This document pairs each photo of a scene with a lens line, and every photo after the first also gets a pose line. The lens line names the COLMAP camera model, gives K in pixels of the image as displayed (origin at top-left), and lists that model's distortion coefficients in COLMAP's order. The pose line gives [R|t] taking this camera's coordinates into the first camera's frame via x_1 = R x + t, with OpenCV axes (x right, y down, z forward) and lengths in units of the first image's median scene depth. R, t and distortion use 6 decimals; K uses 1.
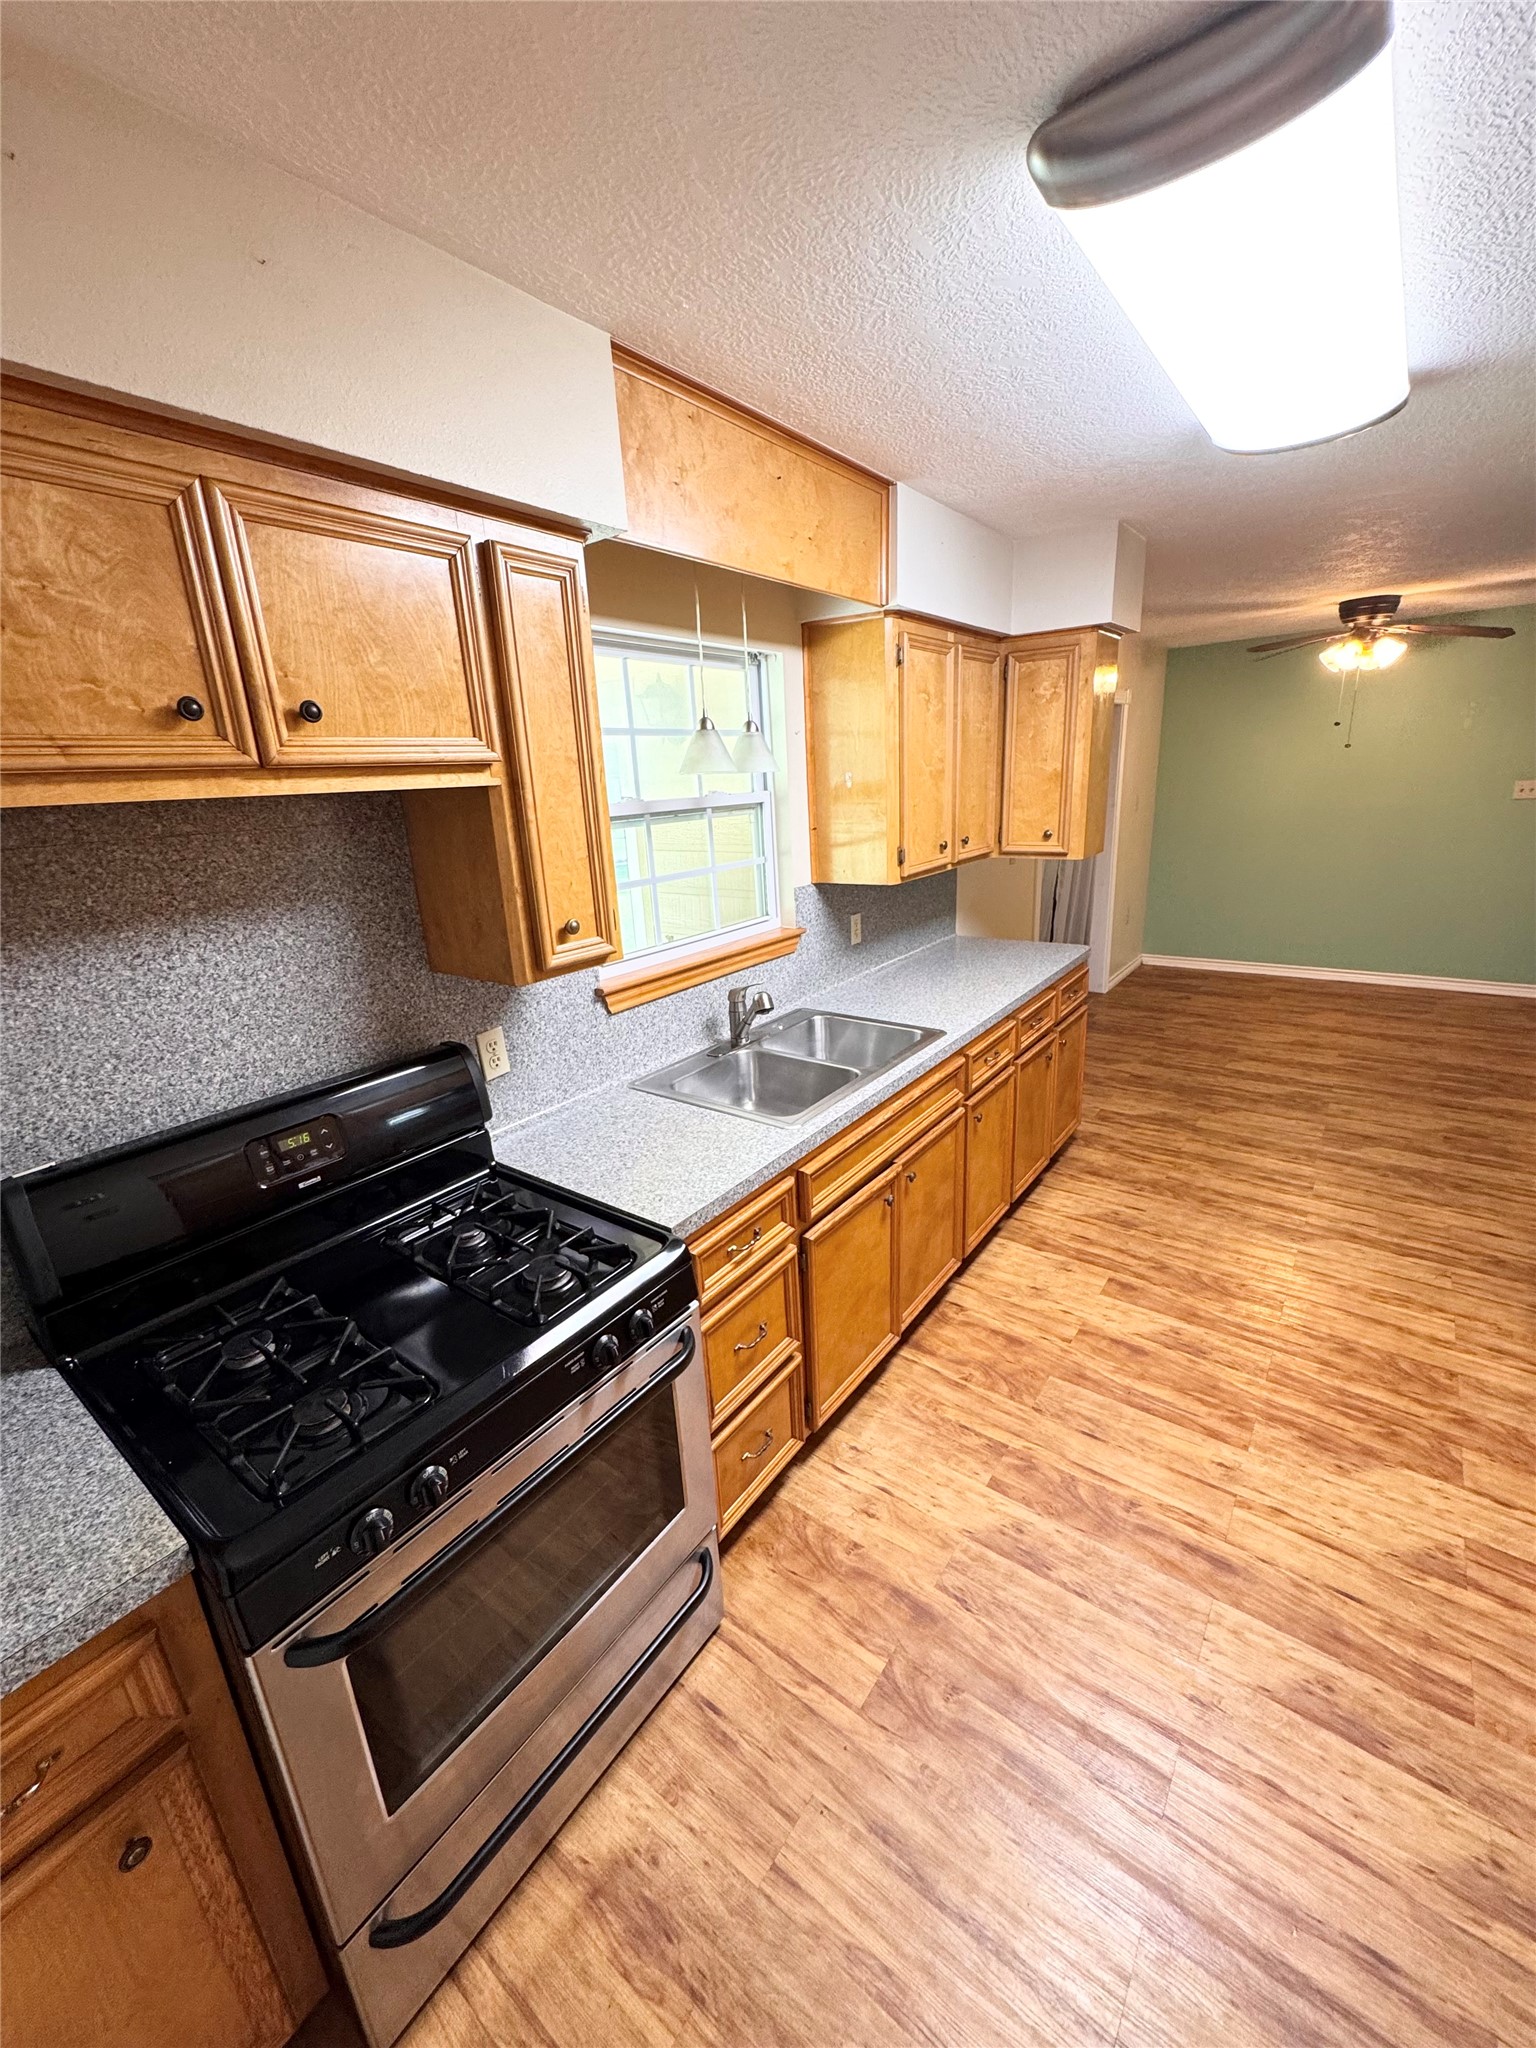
lens RADIAL K [[819.5, 0, 771.1], [0, 819.5, 1016.4], [0, 0, 1]] dist [-0.002834, 0.000033]
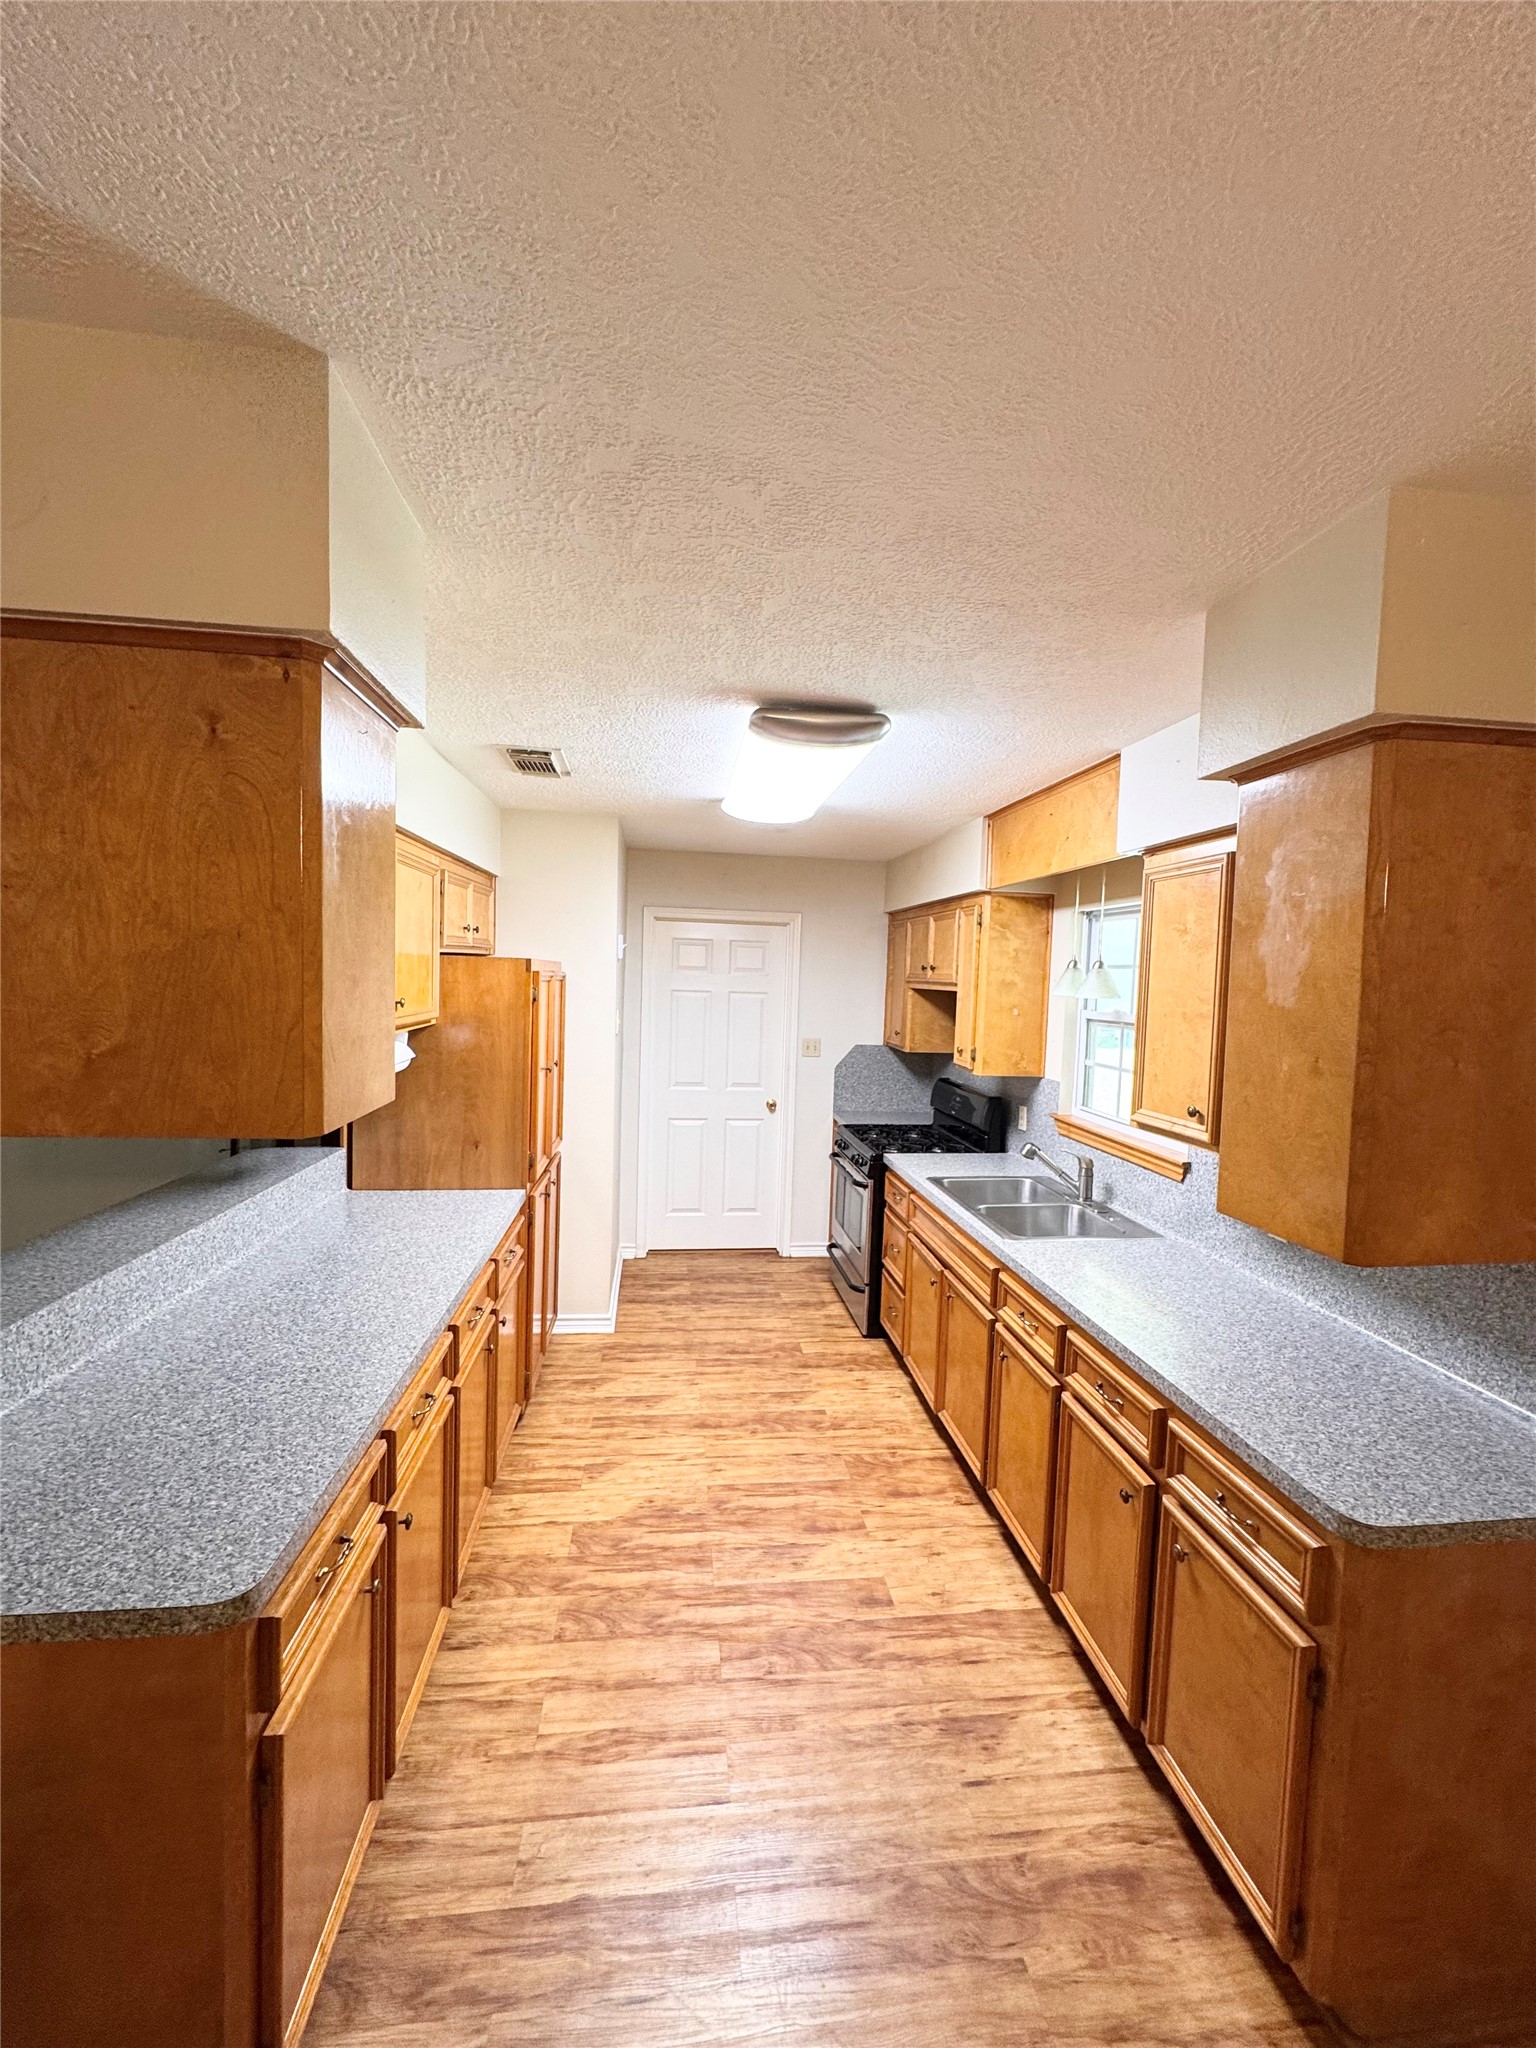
lens RADIAL K [[819.5, 0, 763.8], [0, 819.5, 1021.4], [0, 0, 1]] dist [-0.002834, 0.000033]
pose [[-0.724047, 0.064794, -0.686701, 1.285647], [-0.192330, 0.937125, 0.291214, -0.551115], [0.662394, 0.342926, -0.666060, 1.568327]]
